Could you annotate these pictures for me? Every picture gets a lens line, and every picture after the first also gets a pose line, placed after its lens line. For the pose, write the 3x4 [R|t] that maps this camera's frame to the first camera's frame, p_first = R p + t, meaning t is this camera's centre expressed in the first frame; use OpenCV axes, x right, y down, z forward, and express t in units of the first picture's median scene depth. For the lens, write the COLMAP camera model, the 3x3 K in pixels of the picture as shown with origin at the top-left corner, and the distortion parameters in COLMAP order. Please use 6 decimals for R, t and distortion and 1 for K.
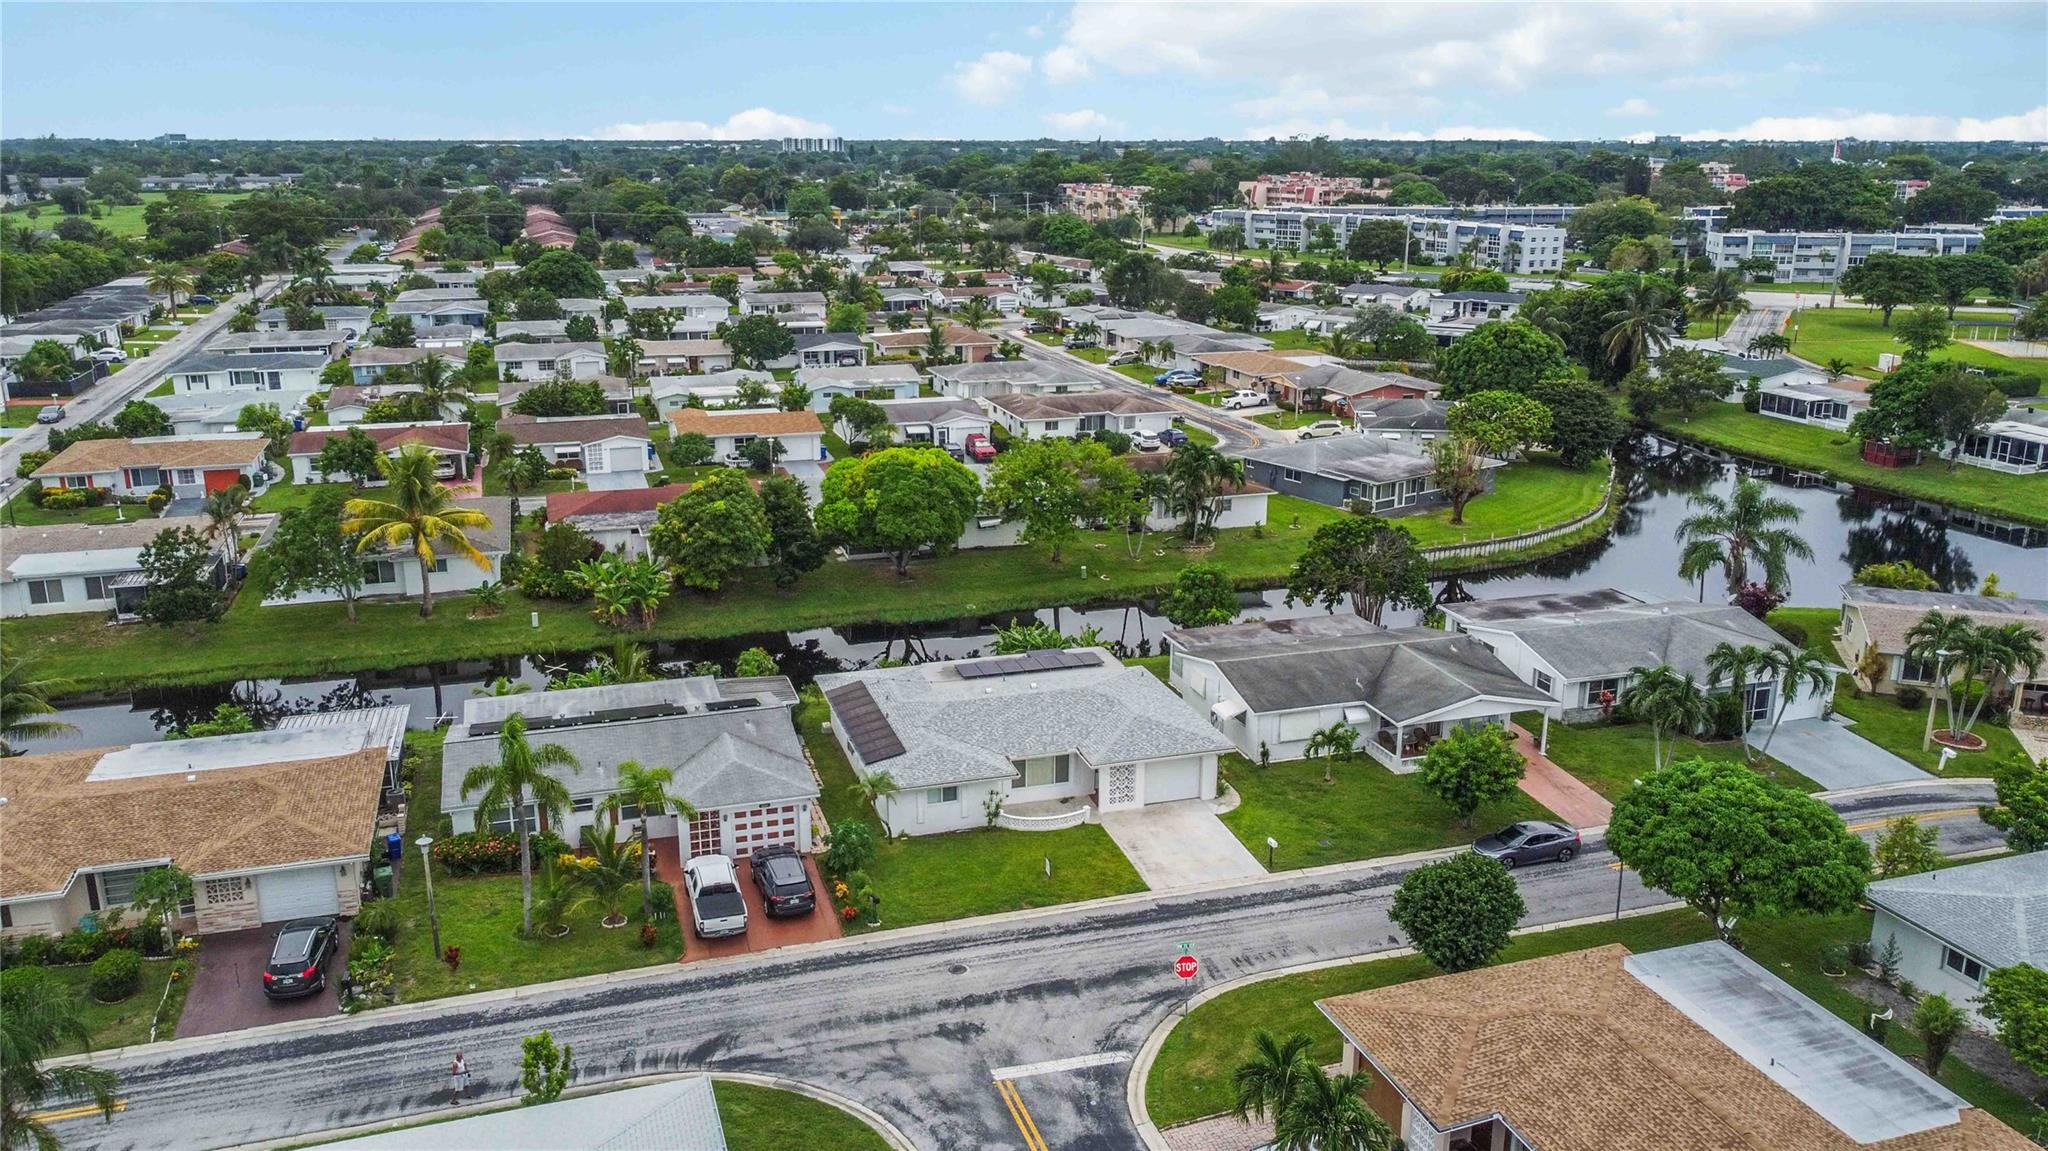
lens RADIAL K [[1549.6, 0, 1022.9], [0, 1549.6, 570.7], [0, 0, 1]] dist [0.008937, -0.017841]
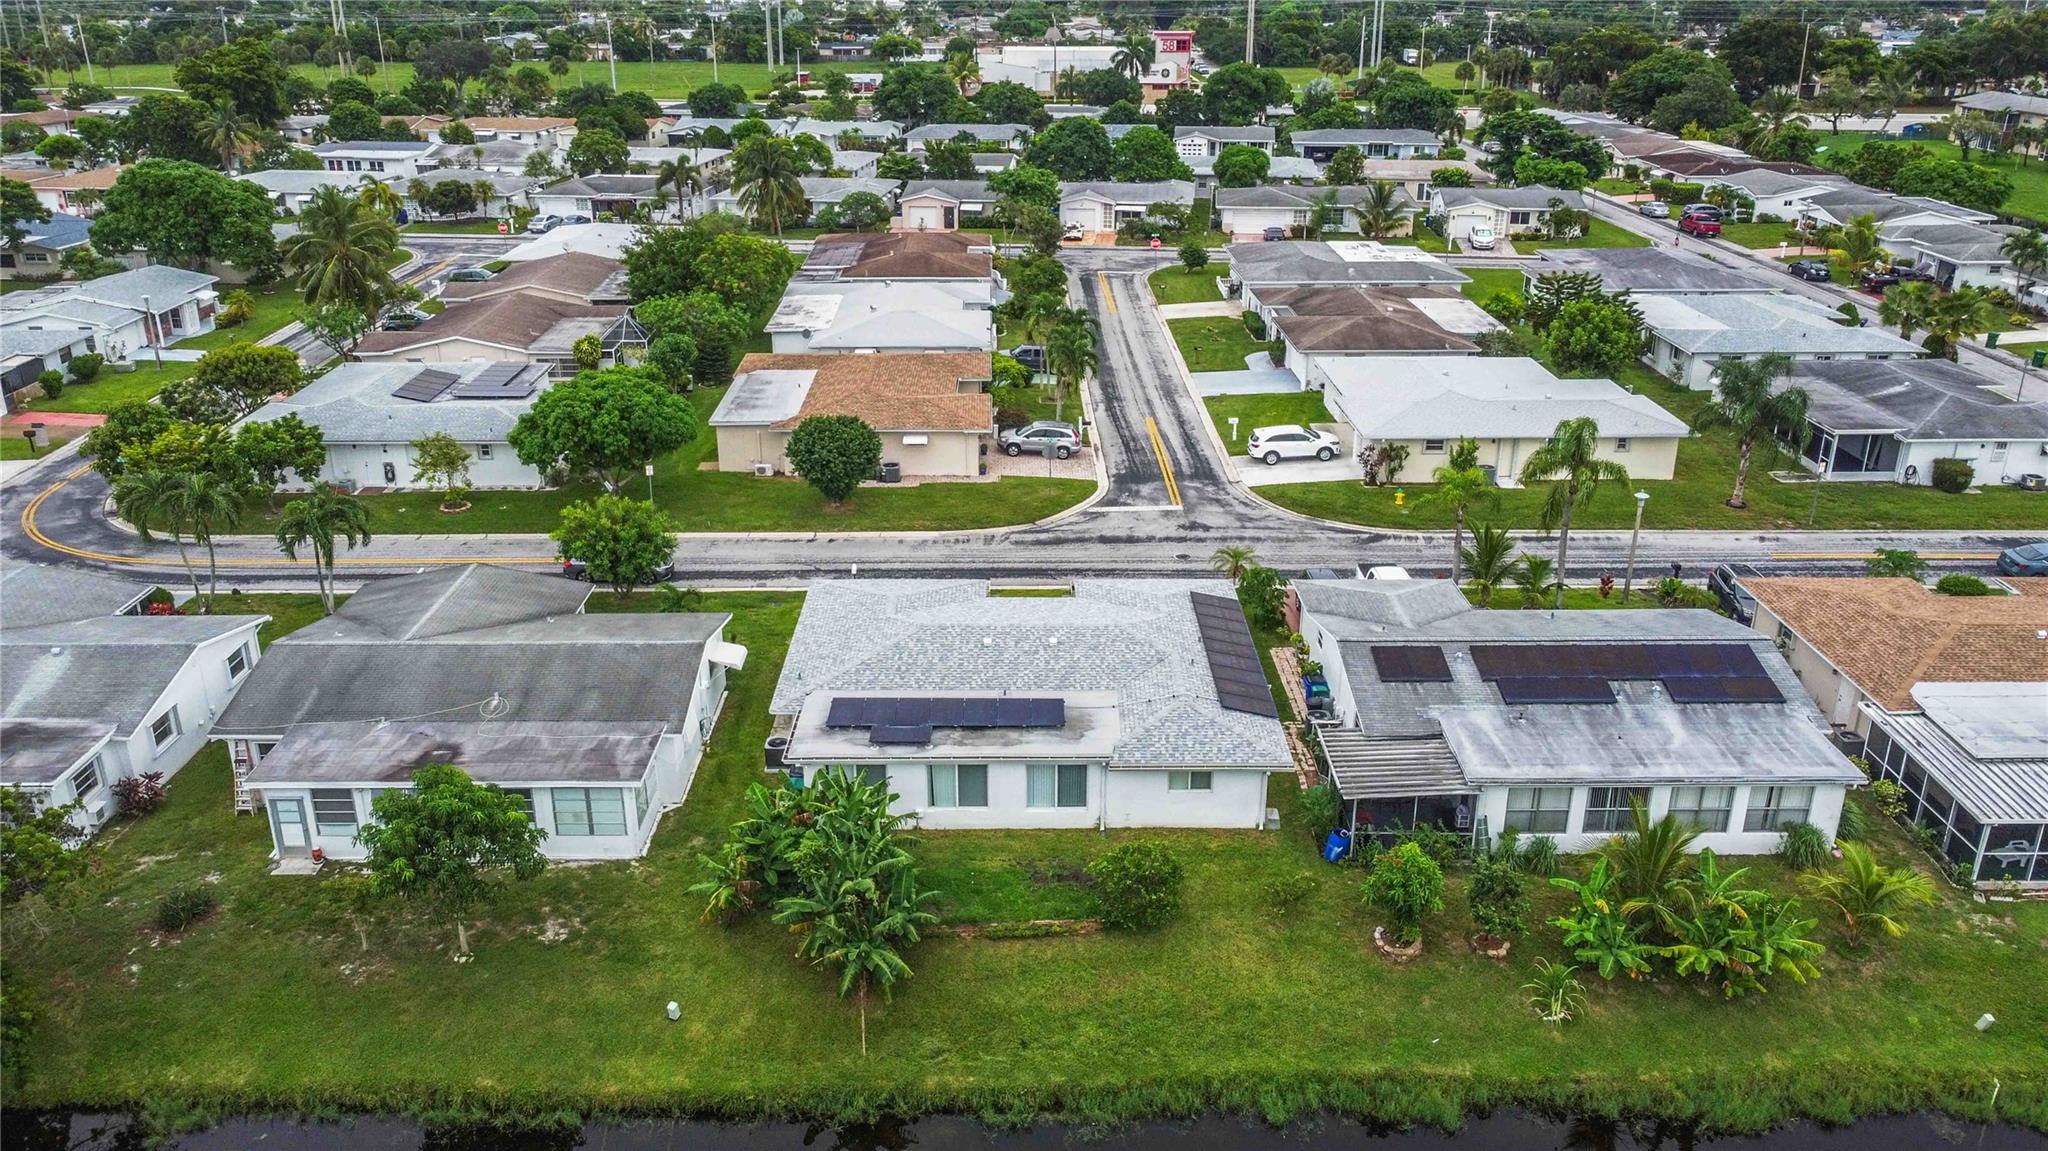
lens RADIAL K [[1549.6, 0, 1022.9], [0, 1549.6, 570.7], [0, 0, 1]] dist [0.008937, -0.017841]
pose [[-0.955688, -0.109368, 0.273310, -0.193043], [0.079002, 0.799082, 0.596008, -0.362794], [-0.283582, 0.591190, -0.755033, 1.464581]]
